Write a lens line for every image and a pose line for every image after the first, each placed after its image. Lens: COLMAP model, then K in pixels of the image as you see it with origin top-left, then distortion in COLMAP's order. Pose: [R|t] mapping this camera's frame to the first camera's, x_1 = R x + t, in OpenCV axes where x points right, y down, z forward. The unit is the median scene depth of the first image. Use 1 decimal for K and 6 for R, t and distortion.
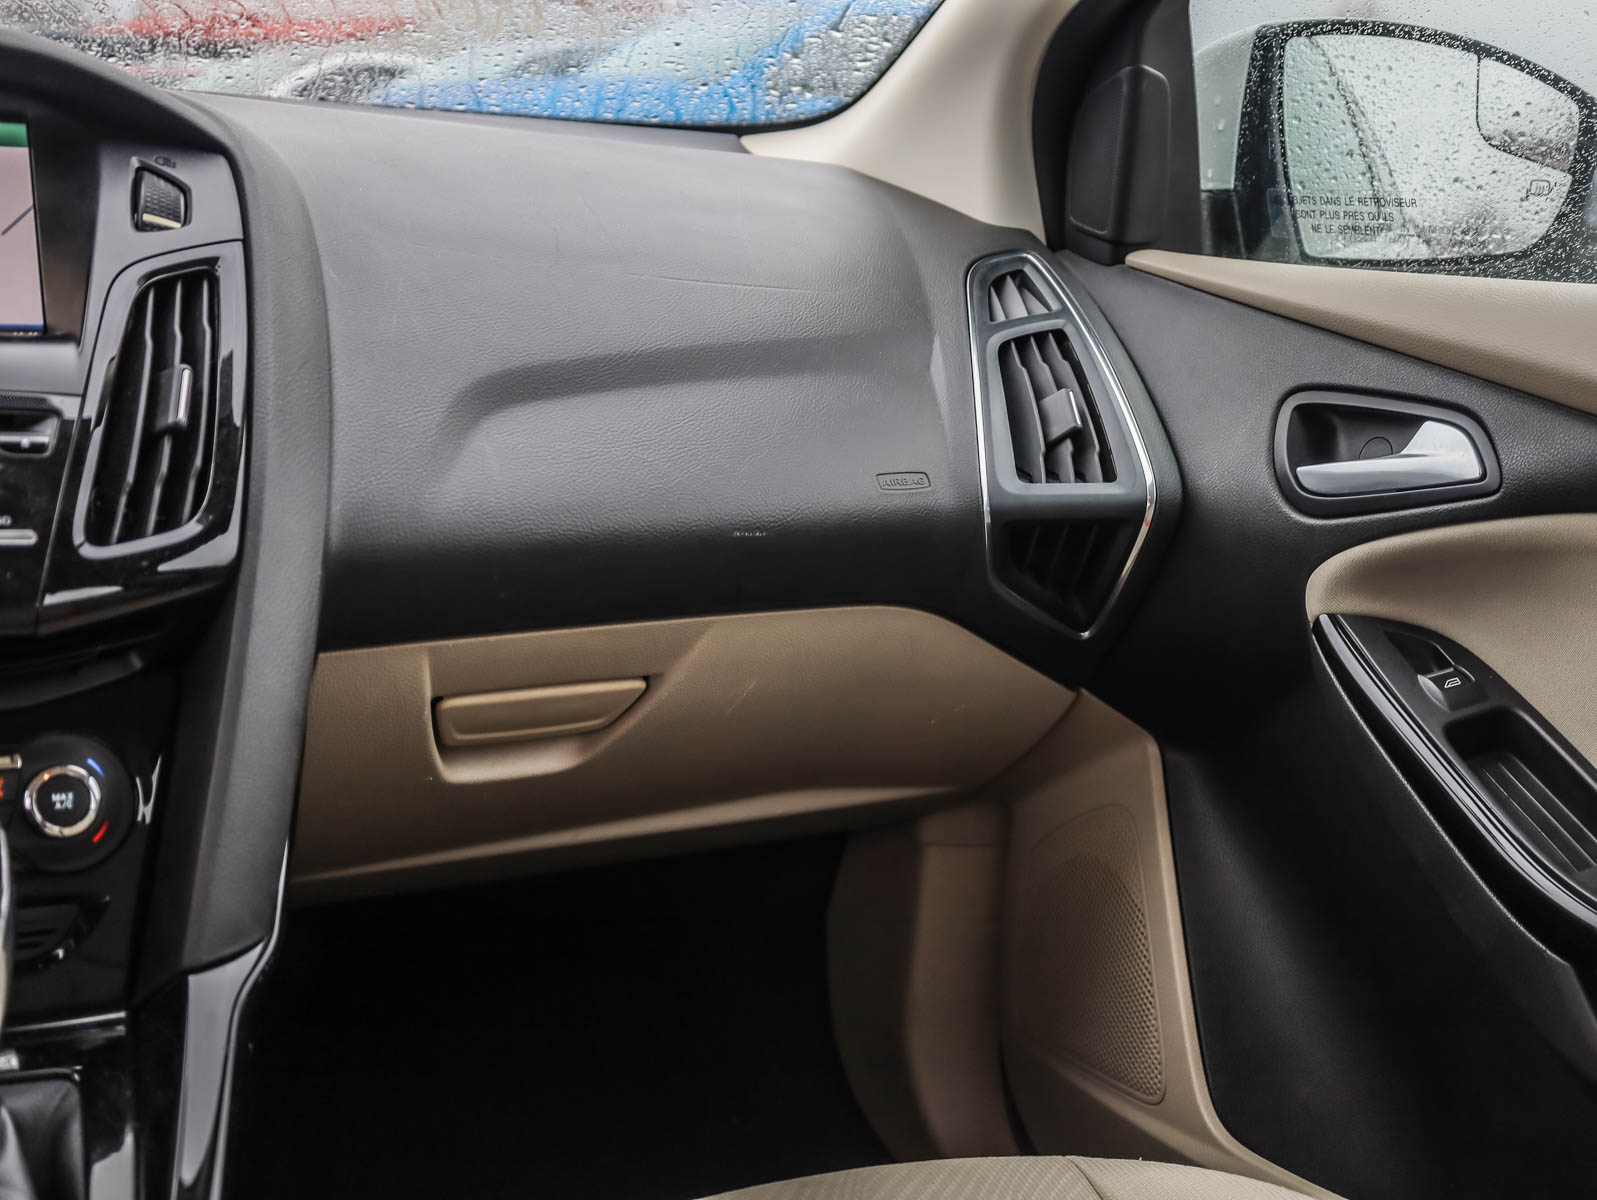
lens RADIAL K [[2095.0, 0, 804.5], [0, 2095.0, 610.5], [0, 0, 1]] dist [0.000828, 0.000000]
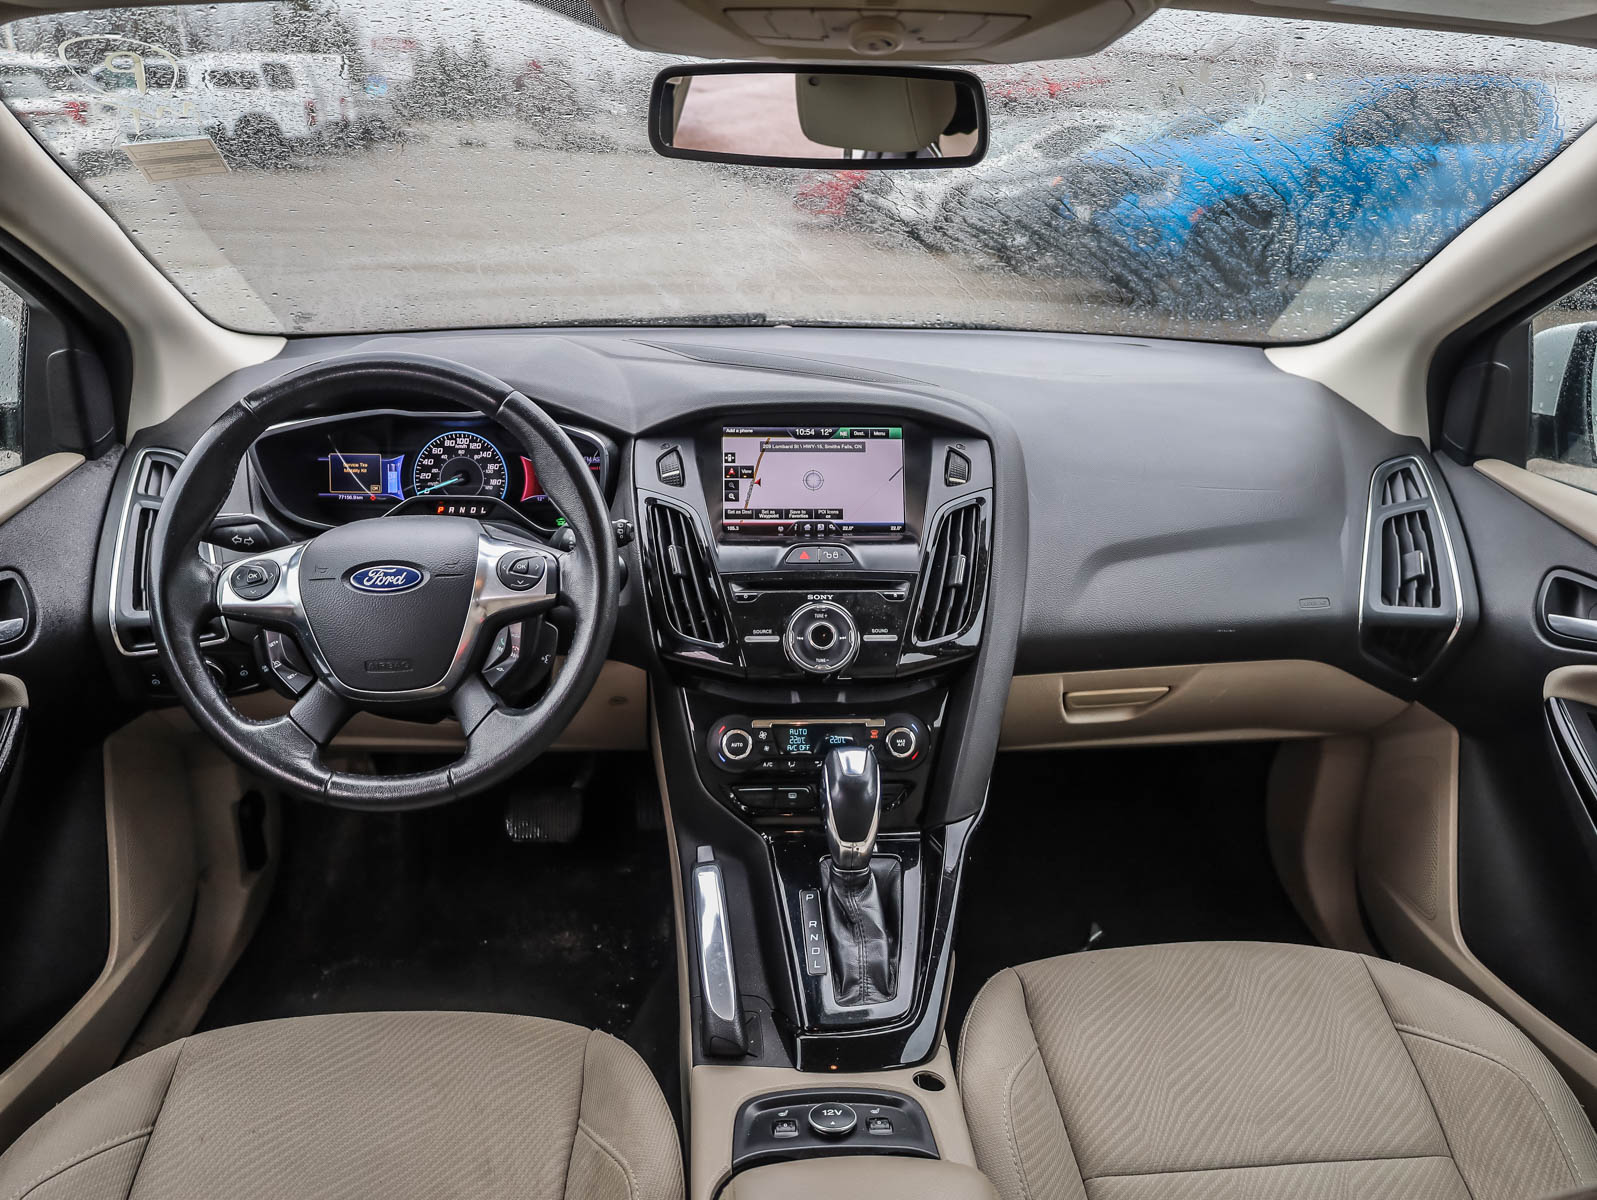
lens RADIAL K [[1236.4, 0, 802.1], [0, 1236.4, 604.5], [0, 0, 1]] dist [-0.011138, 0.001239]
pose [[0.917434, 0.101952, -0.384606, 0.058391], [-0.048509, 0.988064, 0.146204, -0.233371], [0.394921, -0.115476, 0.911429, -0.268023]]
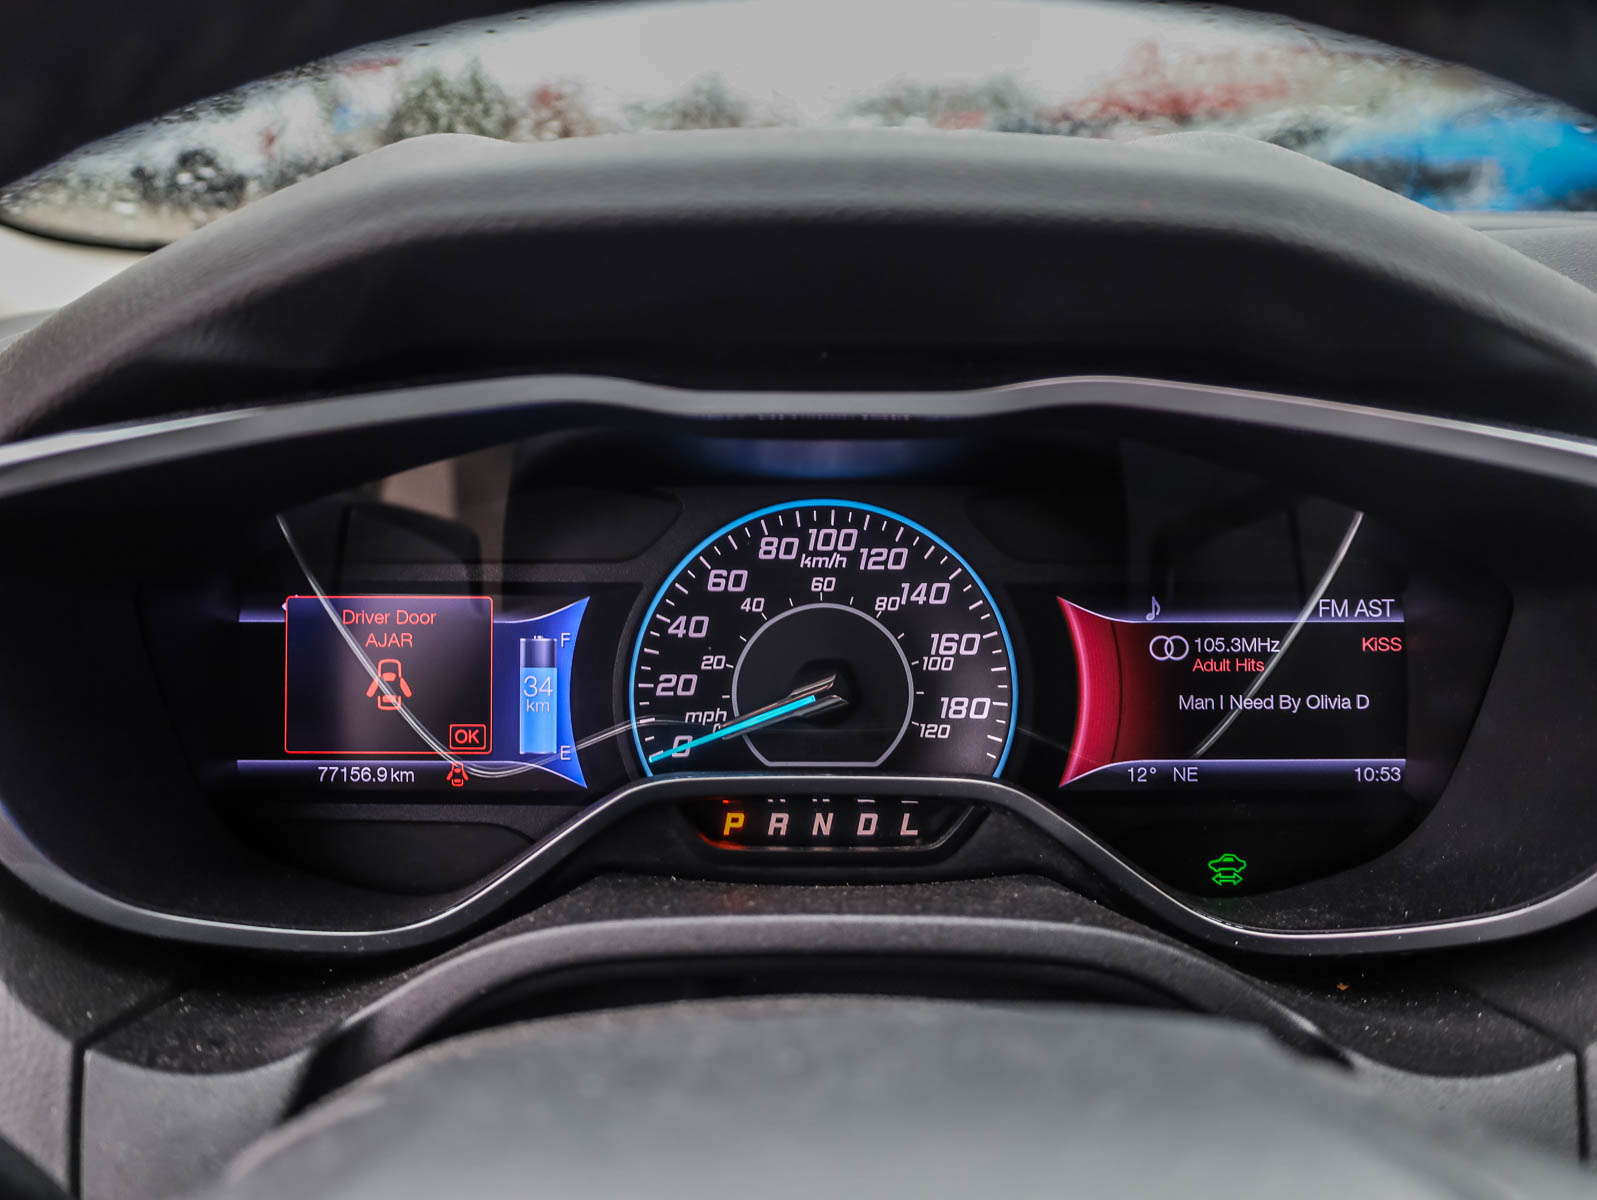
lens RADIAL K [[1515.5, 0, 784.9], [0, 1515.5, 602.9], [0, 0, 1]] dist [0.002769, 0.000000]
pose [[0.900232, 0.050016, -0.432527, -0.680618], [-0.035274, 0.998493, 0.042045, -0.192868], [0.433979, -0.022593, 0.900640, 0.495966]]
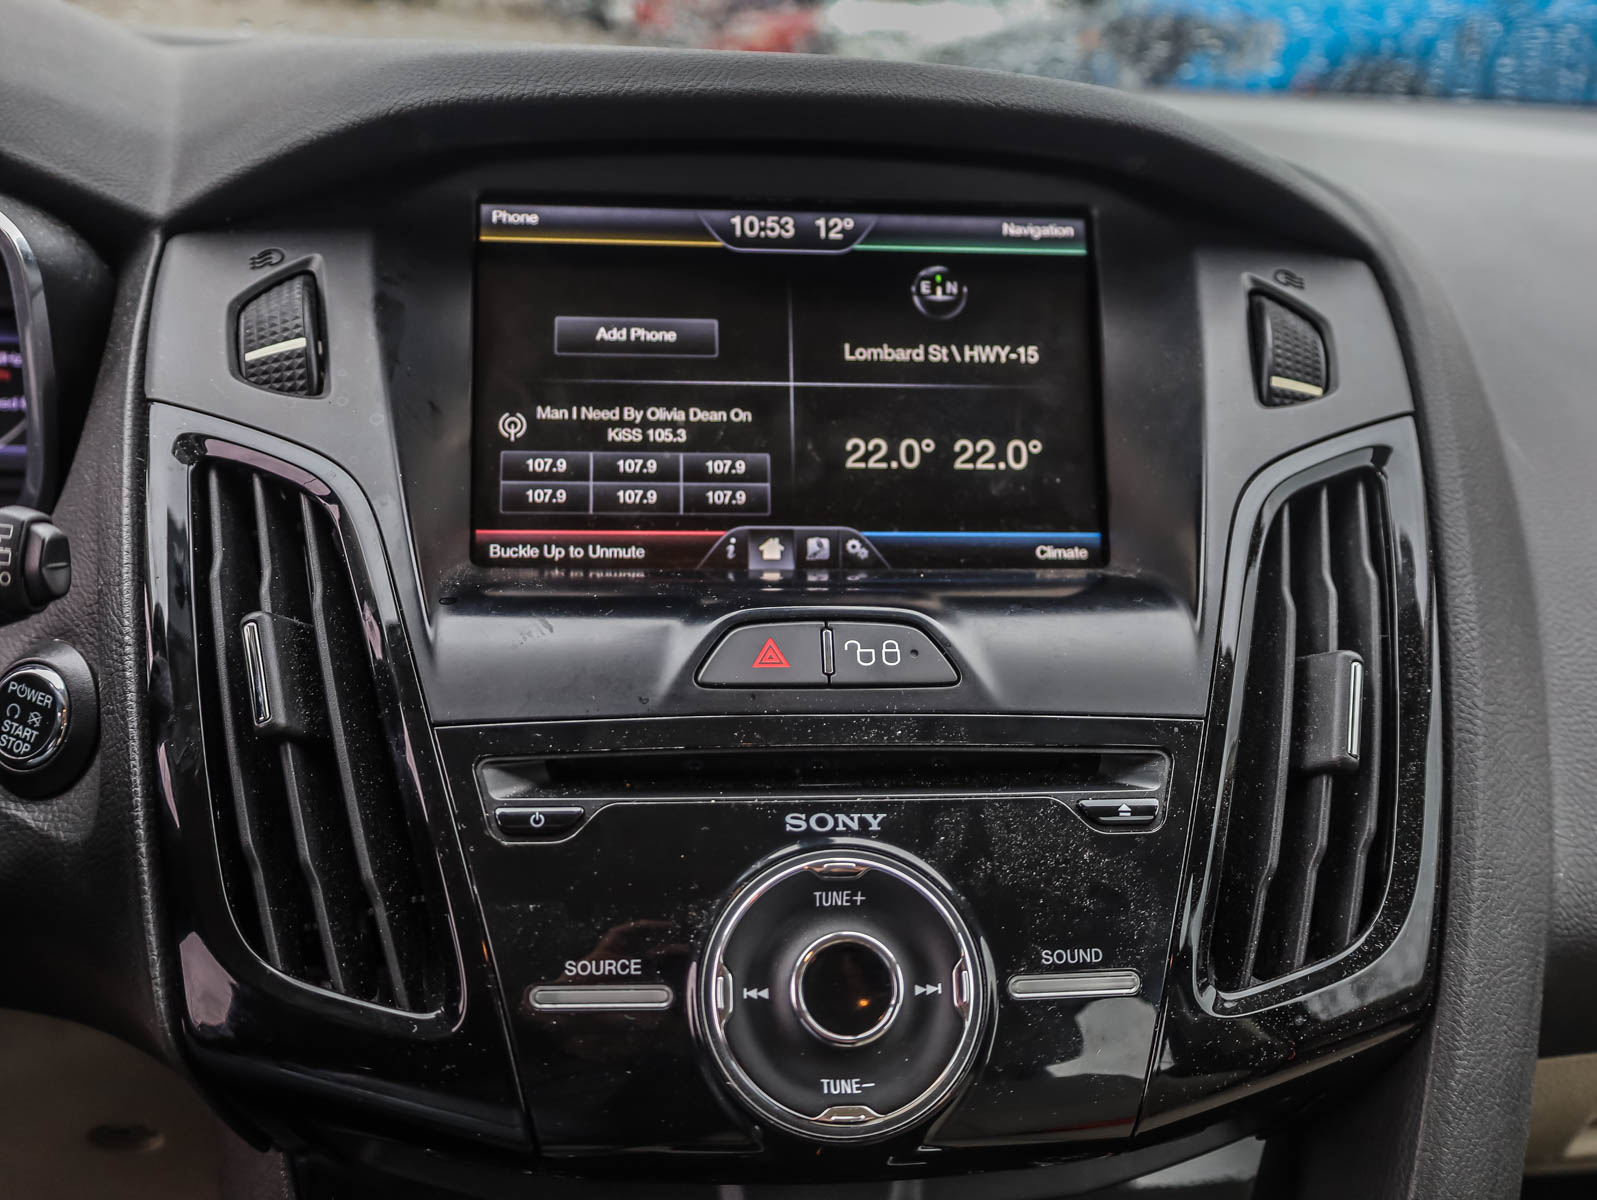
lens RADIAL K [[1763.6, 0, 807.2], [0, 1763.6, 596.1], [0, 0, 1]] dist [0.000284, 0.000000]
pose [[0.937953, 0.087509, -0.335540, -0.254789], [-0.057597, 0.993508, 0.098104, -0.162787], [0.341946, -0.072690, 0.936904, 0.432003]]
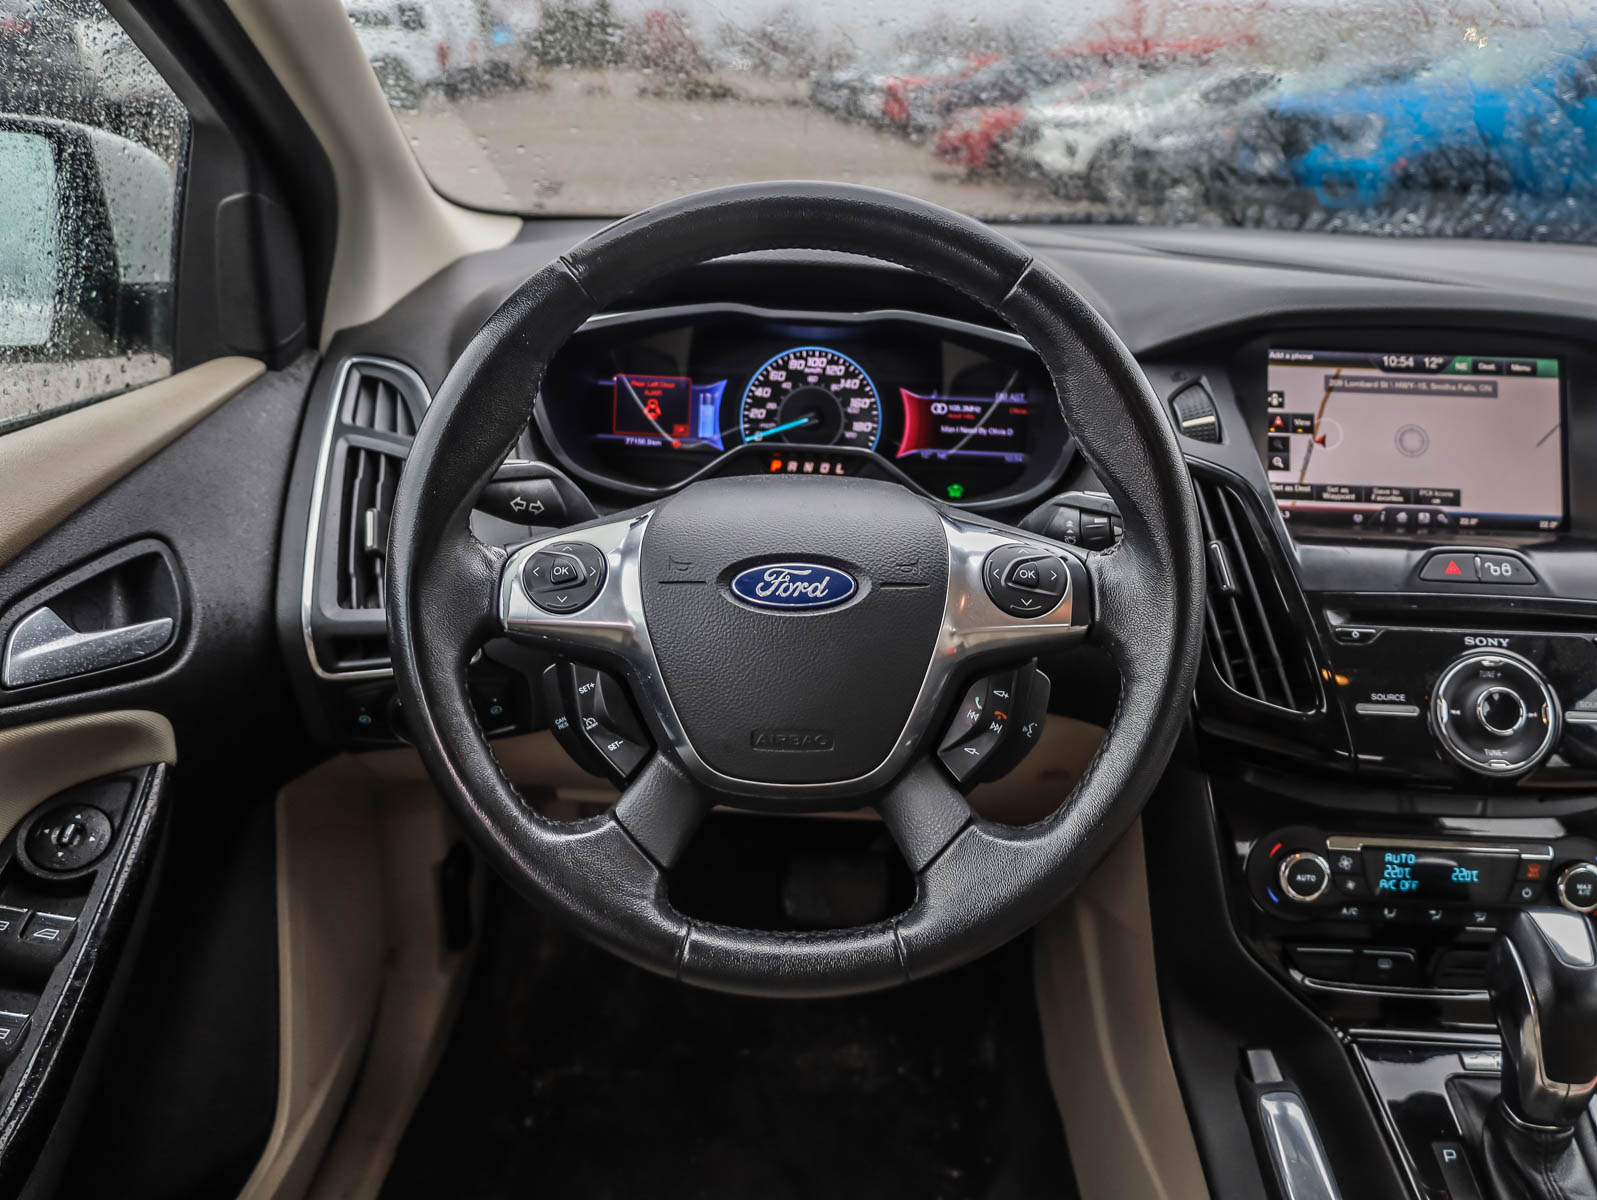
lens RADIAL K [[1236.4, 0, 794.8], [0, 1236.4, 598.1], [0, 0, 1]] dist [-0.011138, 0.001239]
pose [[0.878410, 0.152166, -0.453036, -0.421129], [-0.079416, 0.981253, 0.175600, -0.181182], [0.471264, -0.118270, 0.874027, 0.044803]]
